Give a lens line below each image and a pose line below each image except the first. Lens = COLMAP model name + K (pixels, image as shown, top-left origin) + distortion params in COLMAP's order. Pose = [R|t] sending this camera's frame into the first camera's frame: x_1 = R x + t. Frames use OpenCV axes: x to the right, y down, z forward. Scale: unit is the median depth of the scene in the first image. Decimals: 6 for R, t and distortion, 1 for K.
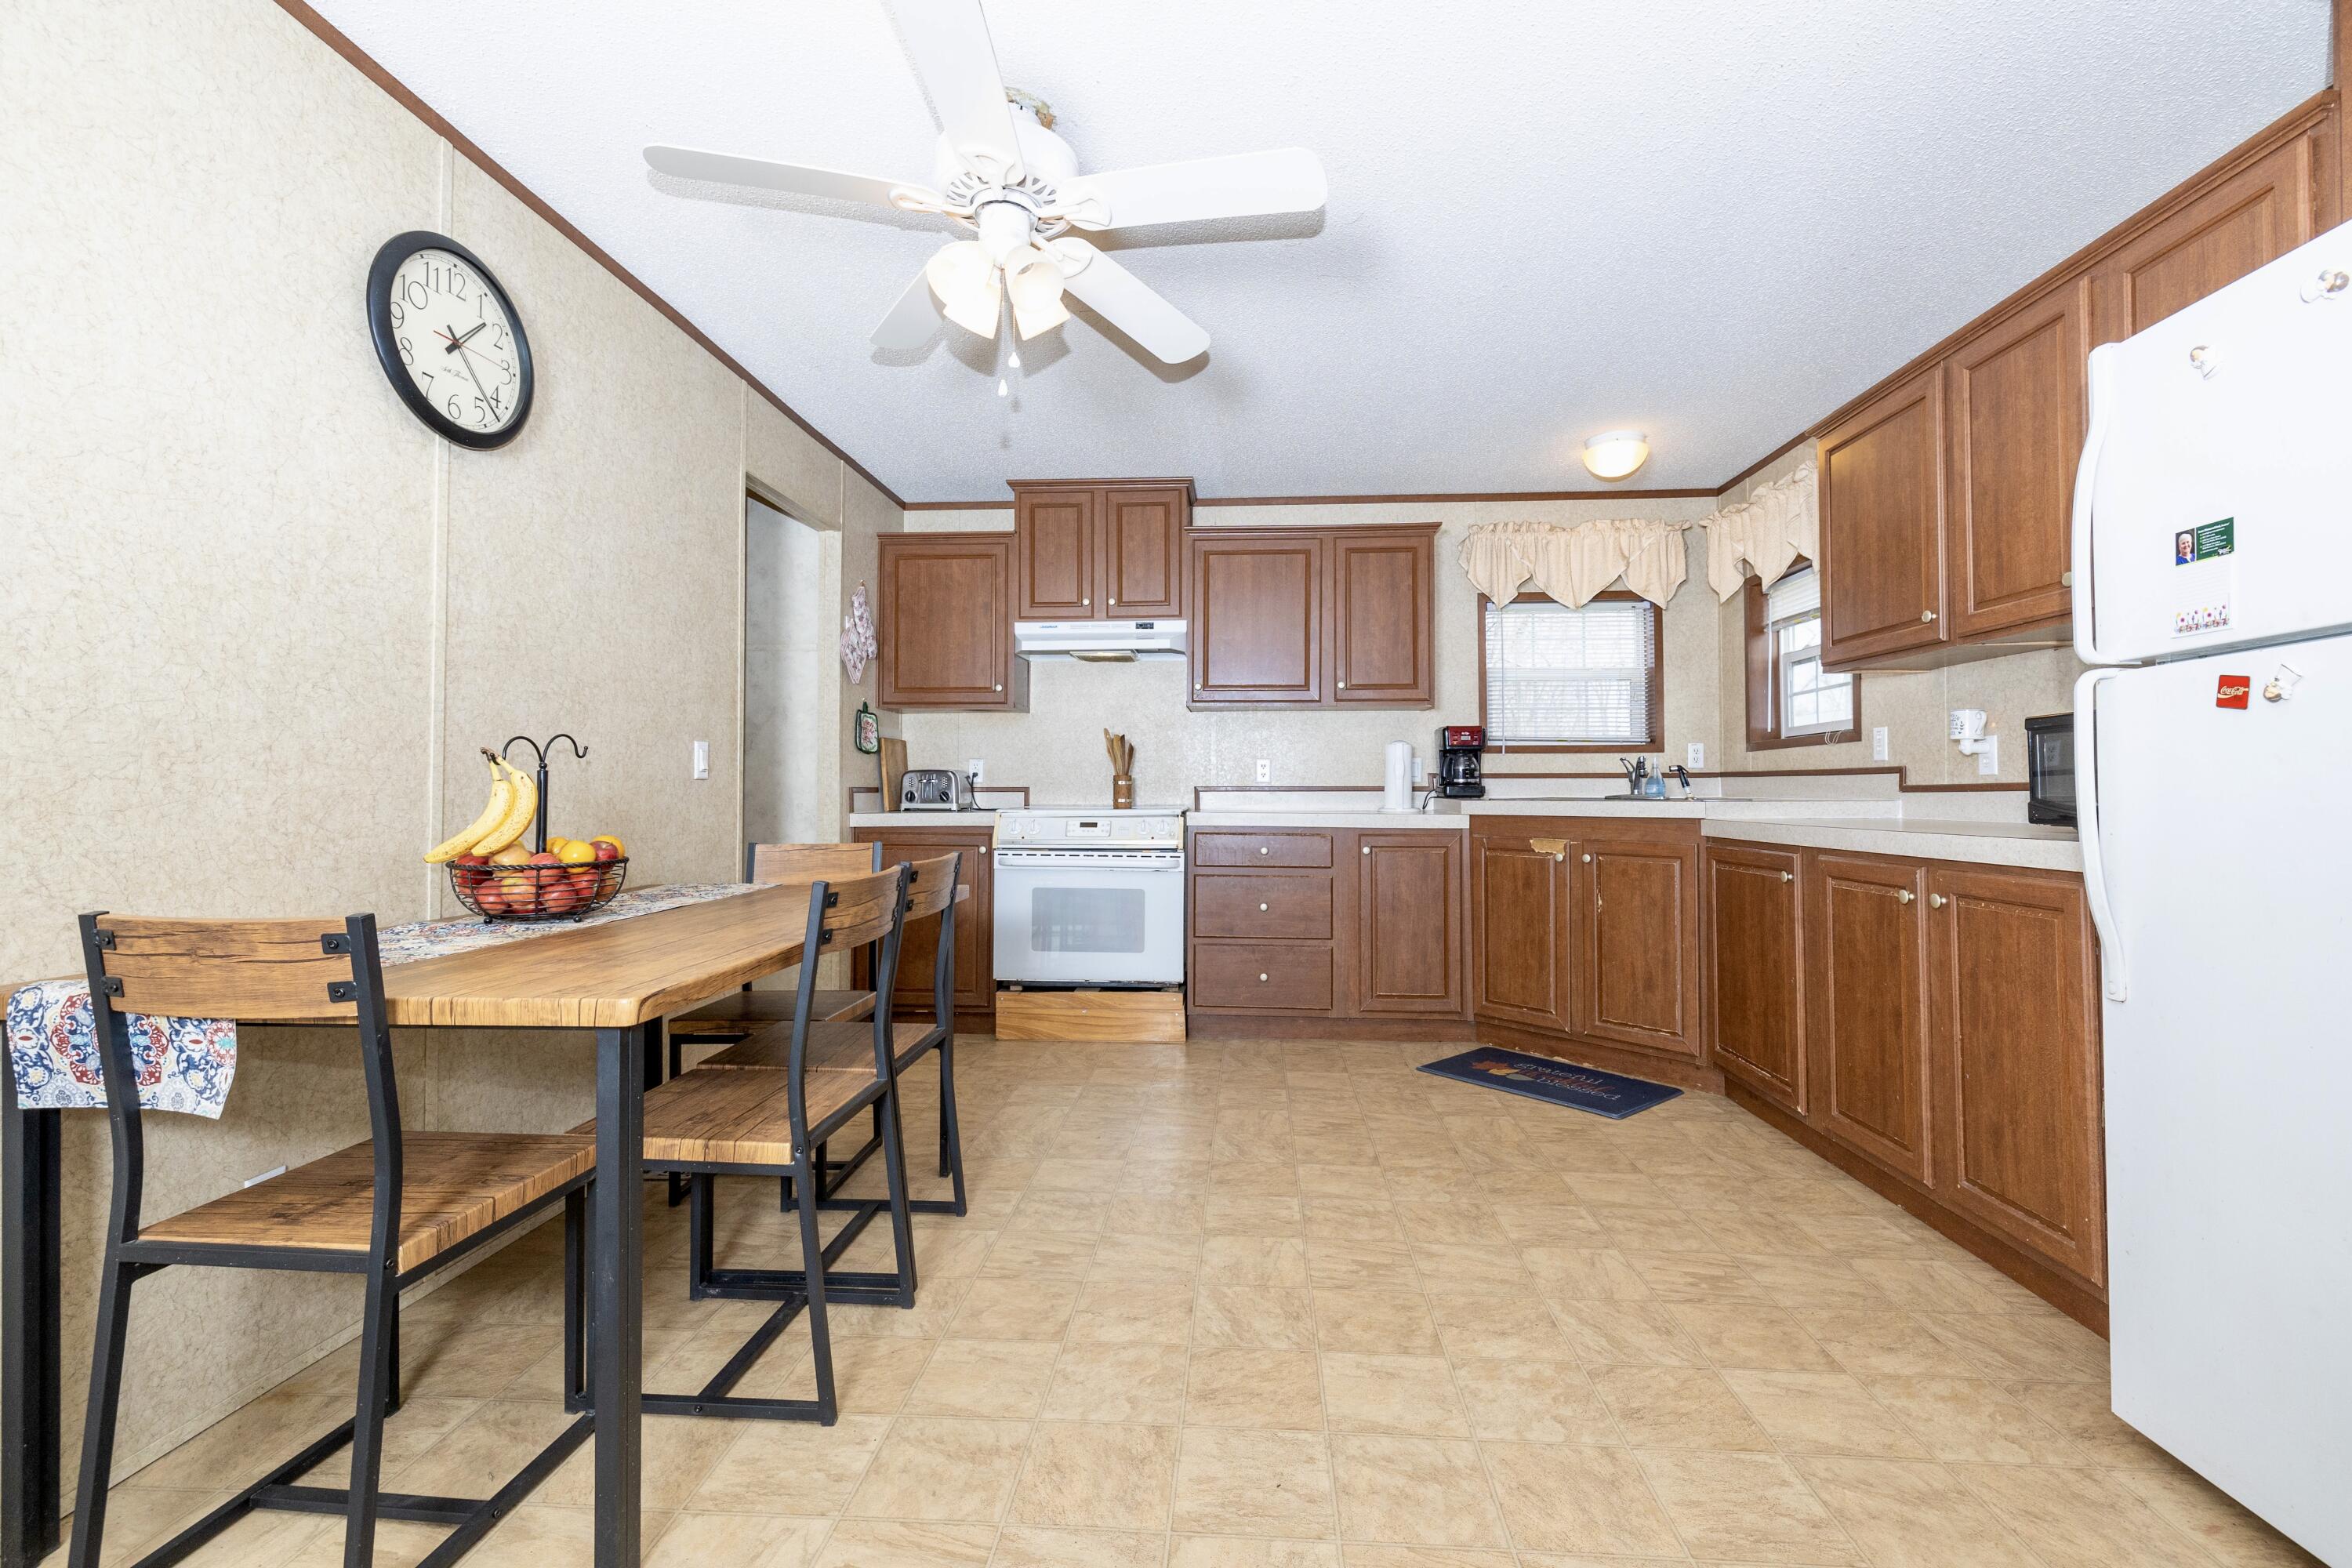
lens RADIAL K [[1012.5, 0, 1168.0], [0, 1012.5, 781.9], [0, 0, 1]] dist [-0.003358, -0.000277]
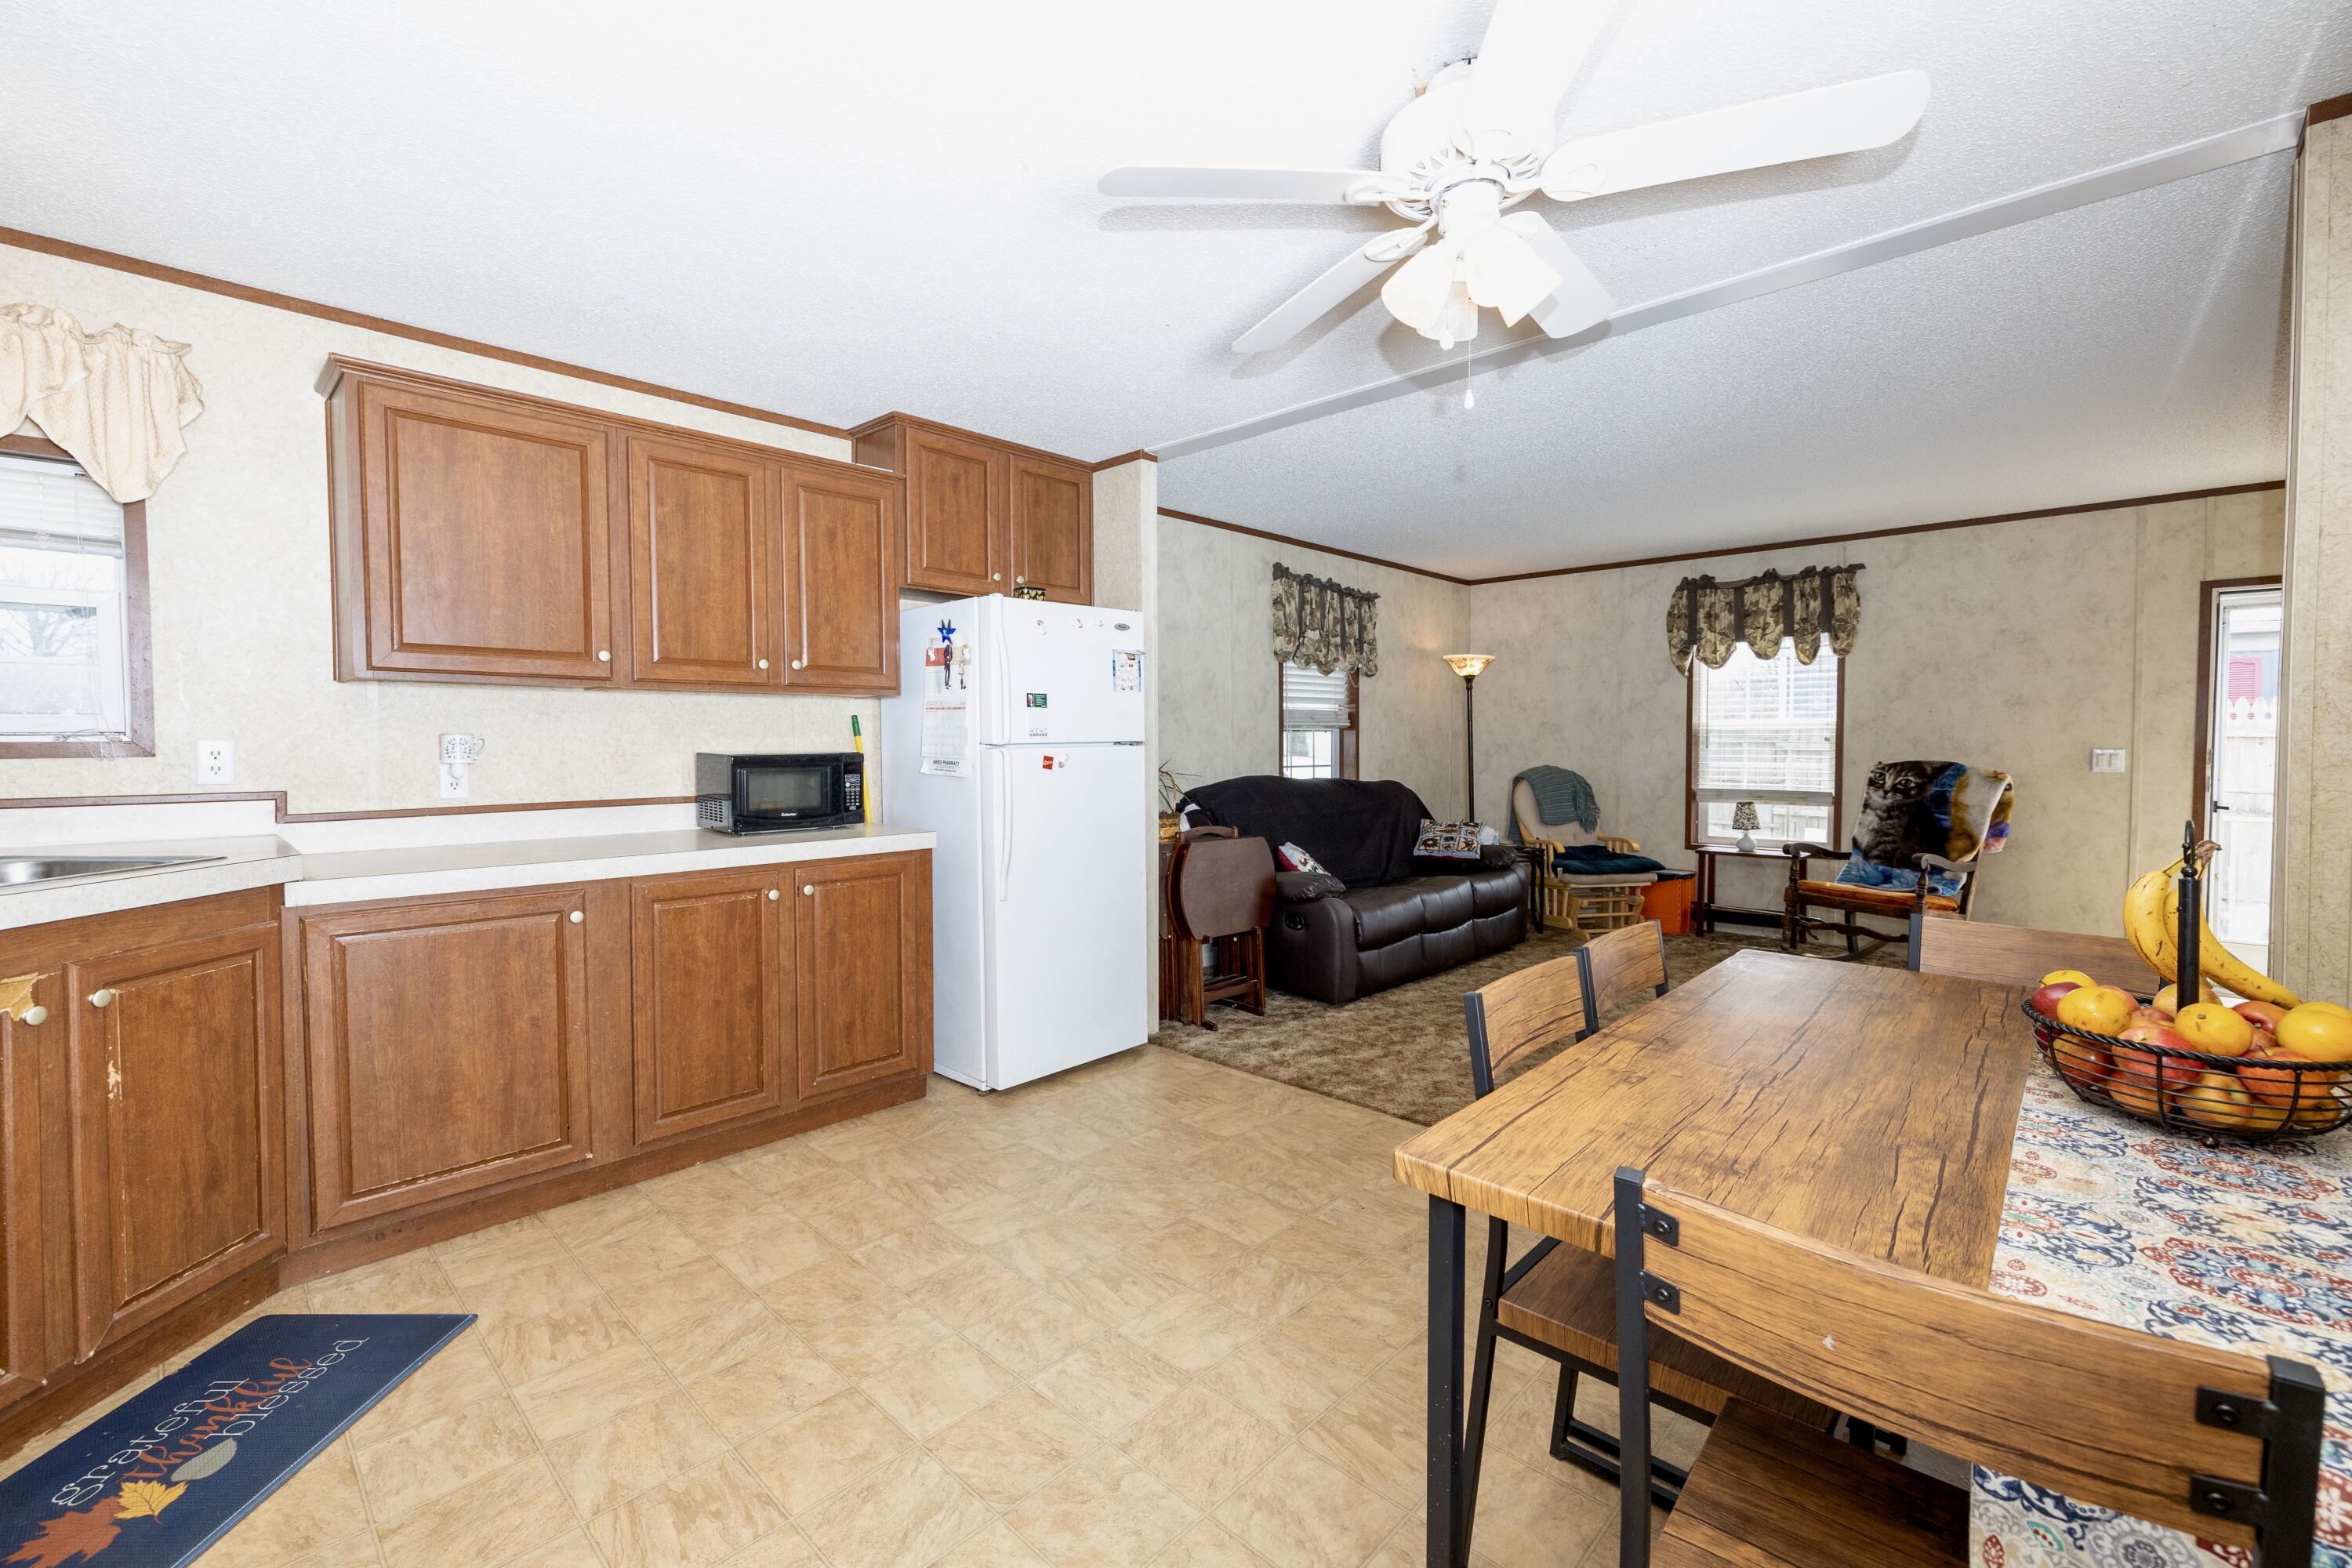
lens RADIAL K [[1012.5, 0, 1165.6], [0, 1012.5, 770.2], [0, 0, 1]] dist [-0.003358, -0.000277]
pose [[-0.778063, -0.022442, 0.627785, -0.435853], [-0.007588, 0.999624, 0.026330, -0.077531], [-0.628140, 0.015723, -0.777941, 1.555097]]
